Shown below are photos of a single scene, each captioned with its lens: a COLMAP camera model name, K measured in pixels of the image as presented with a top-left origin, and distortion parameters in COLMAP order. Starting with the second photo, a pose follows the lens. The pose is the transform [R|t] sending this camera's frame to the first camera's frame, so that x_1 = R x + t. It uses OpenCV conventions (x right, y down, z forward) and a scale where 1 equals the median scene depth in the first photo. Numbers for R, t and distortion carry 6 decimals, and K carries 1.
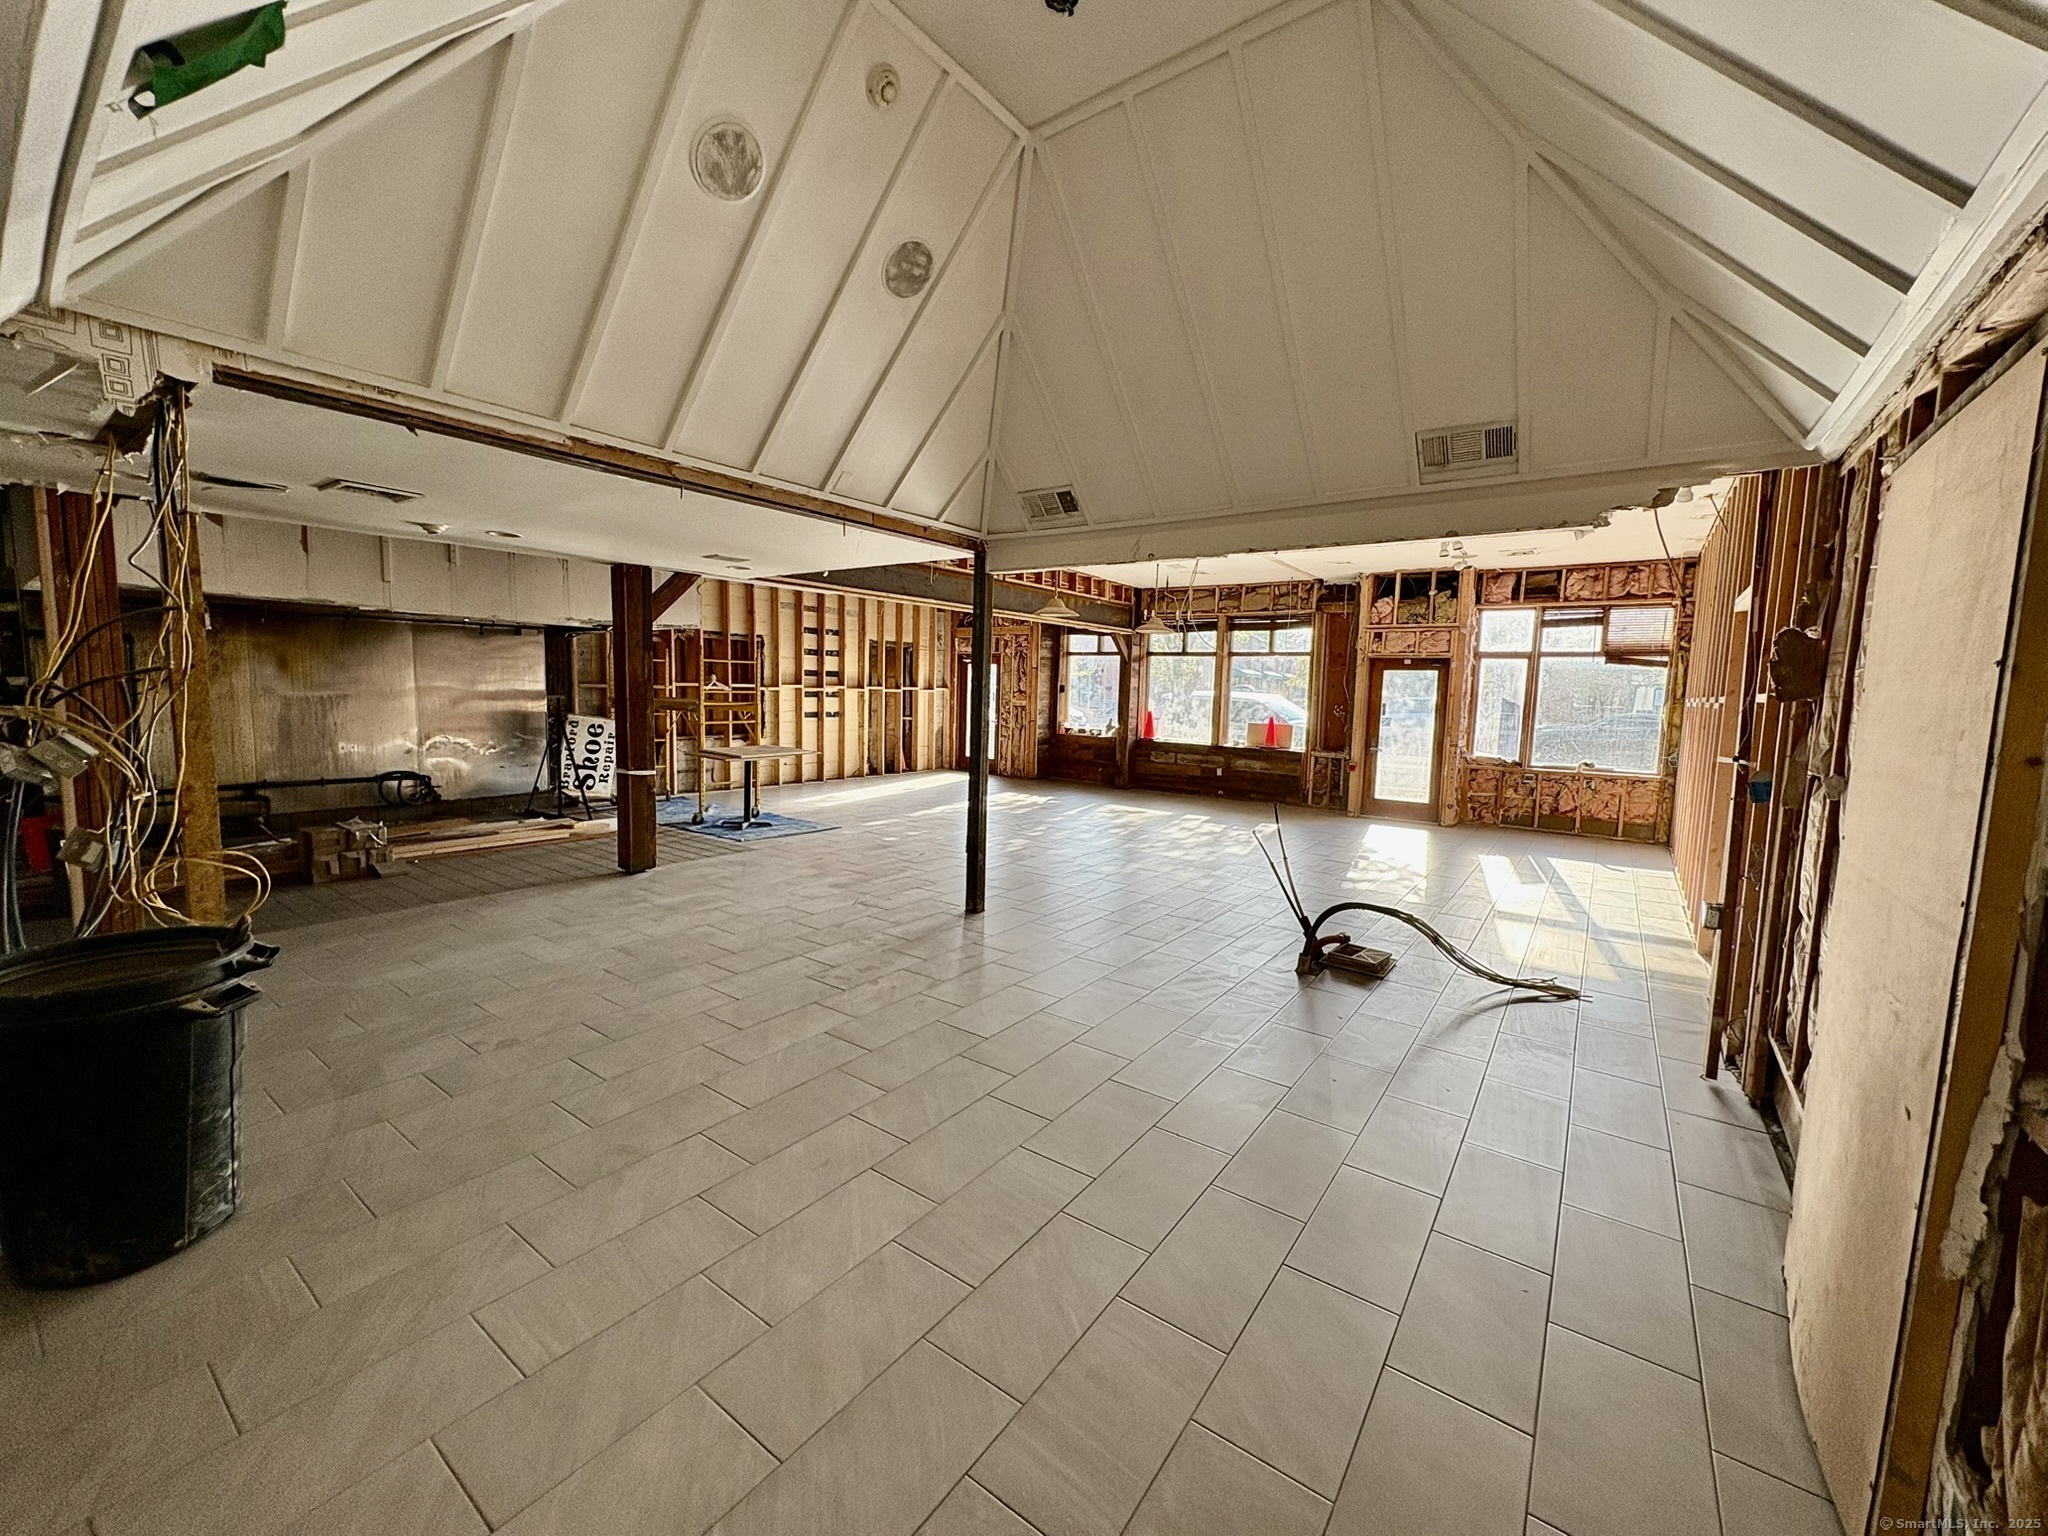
lens RADIAL K [[816.4, 0, 1015.1], [0, 816.4, 768.4], [0, 0, 1]] dist [0.001847, 0.000102]
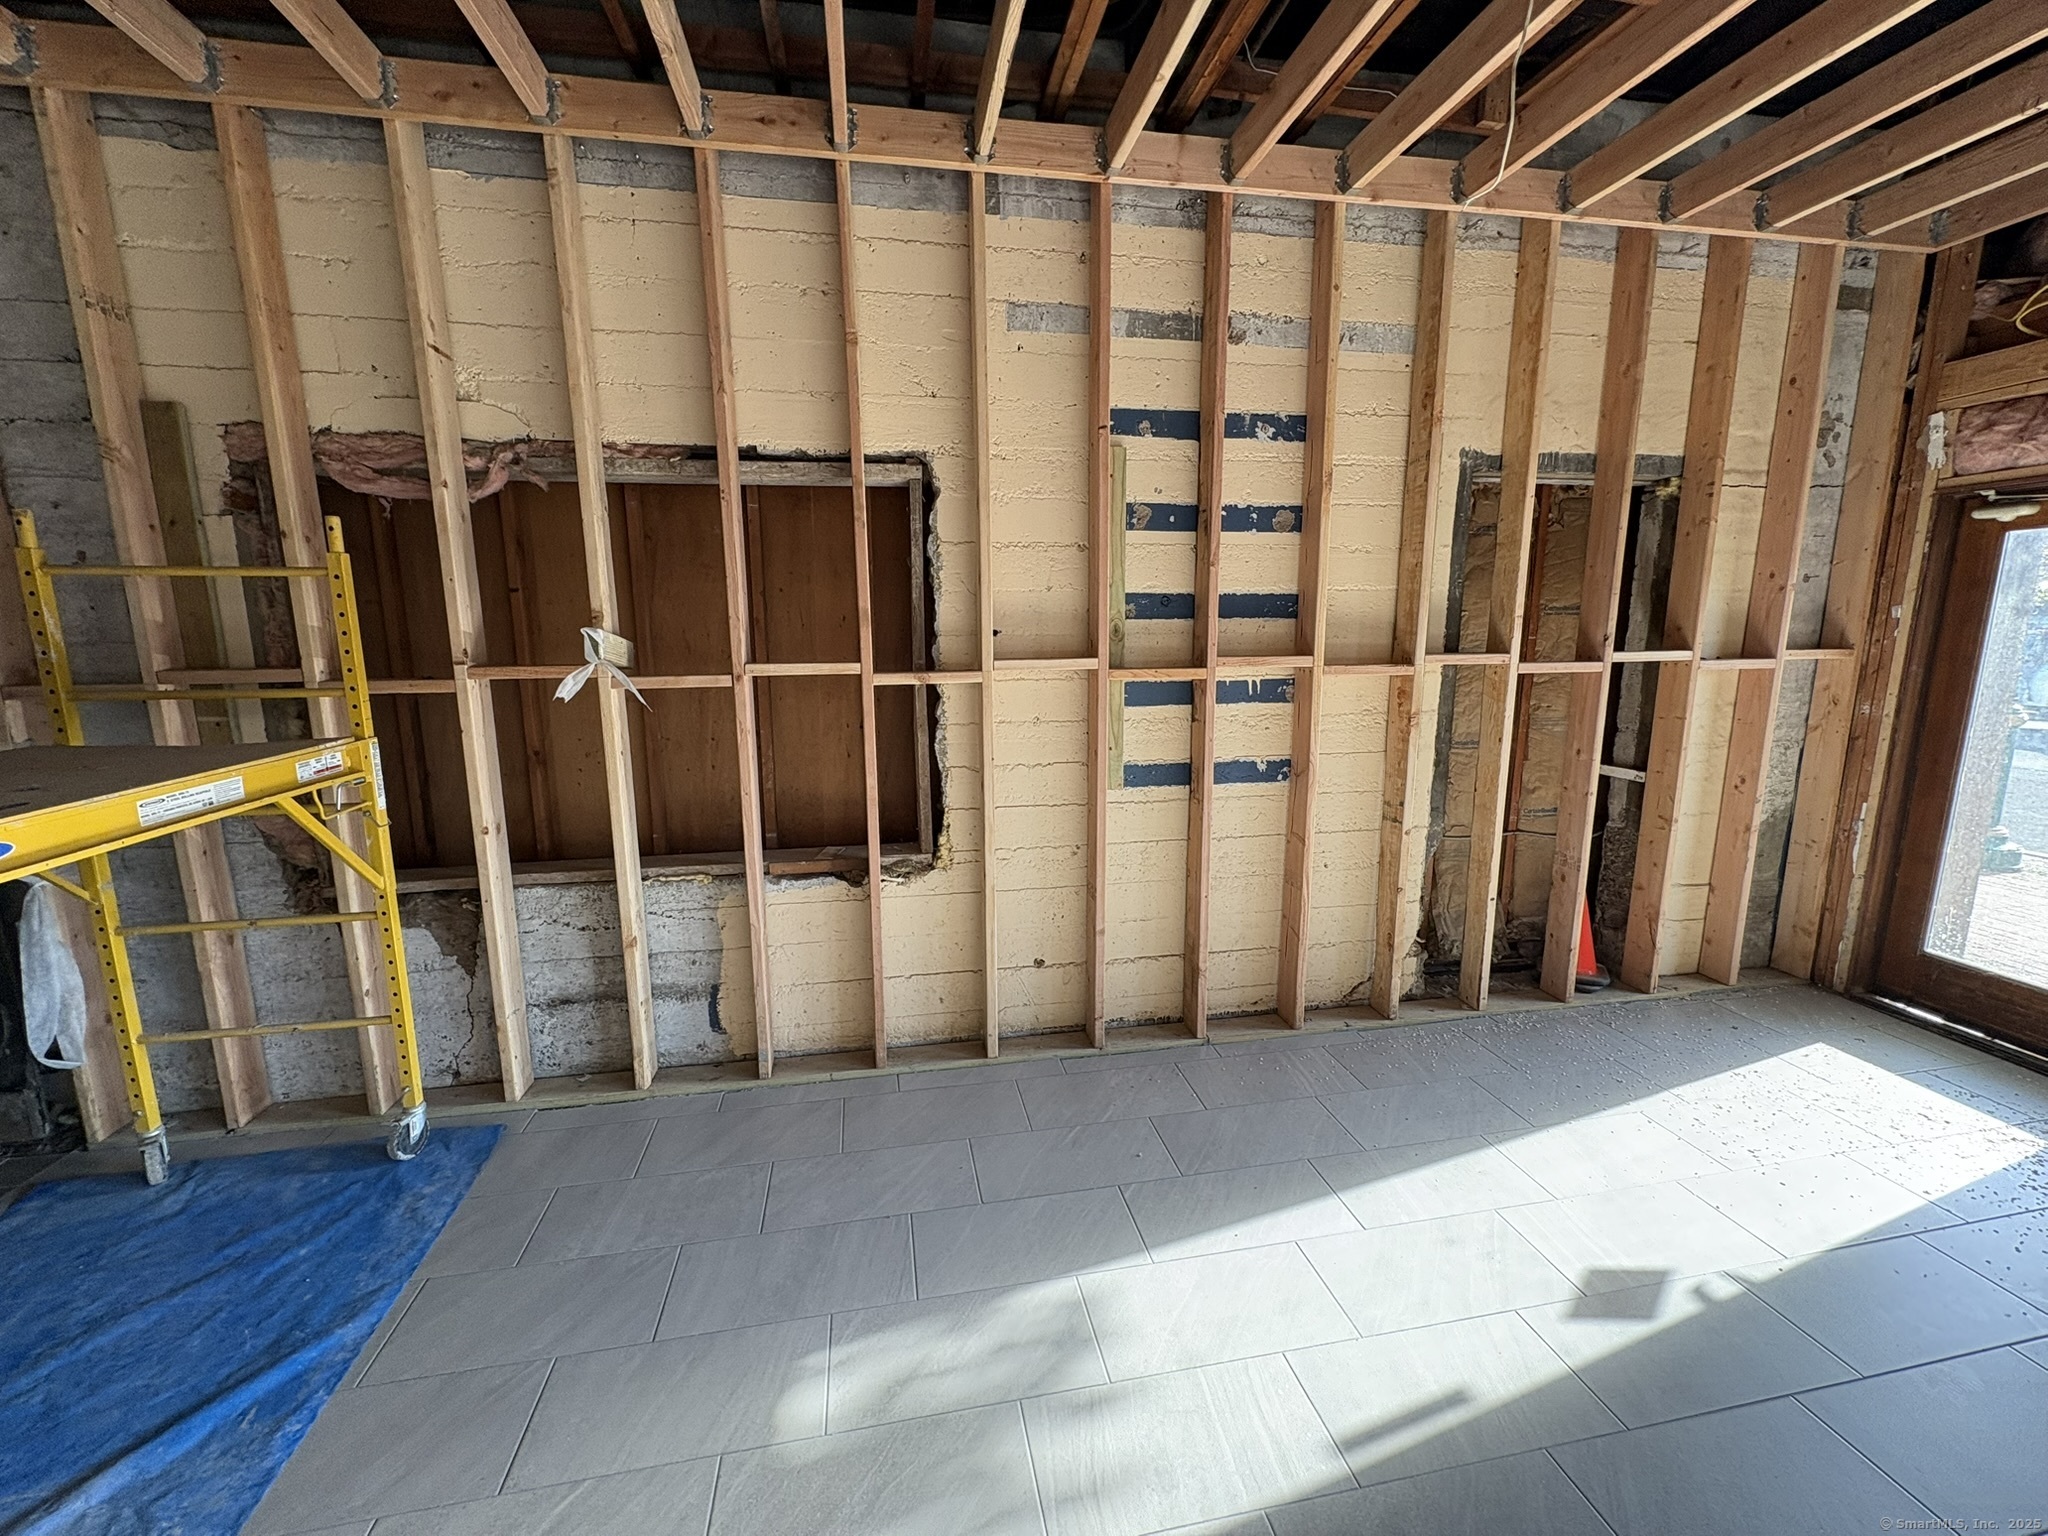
lens RADIAL K [[816.4, 0, 1021.5], [0, 816.4, 765.8], [0, 0, 1]] dist [0.001847, 0.000102]
pose [[0.728896, 0.088005, -0.678945, -0.104299], [-0.044411, 0.995693, 0.081384, -0.082699], [0.683183, -0.029168, 0.729665, 0.748586]]
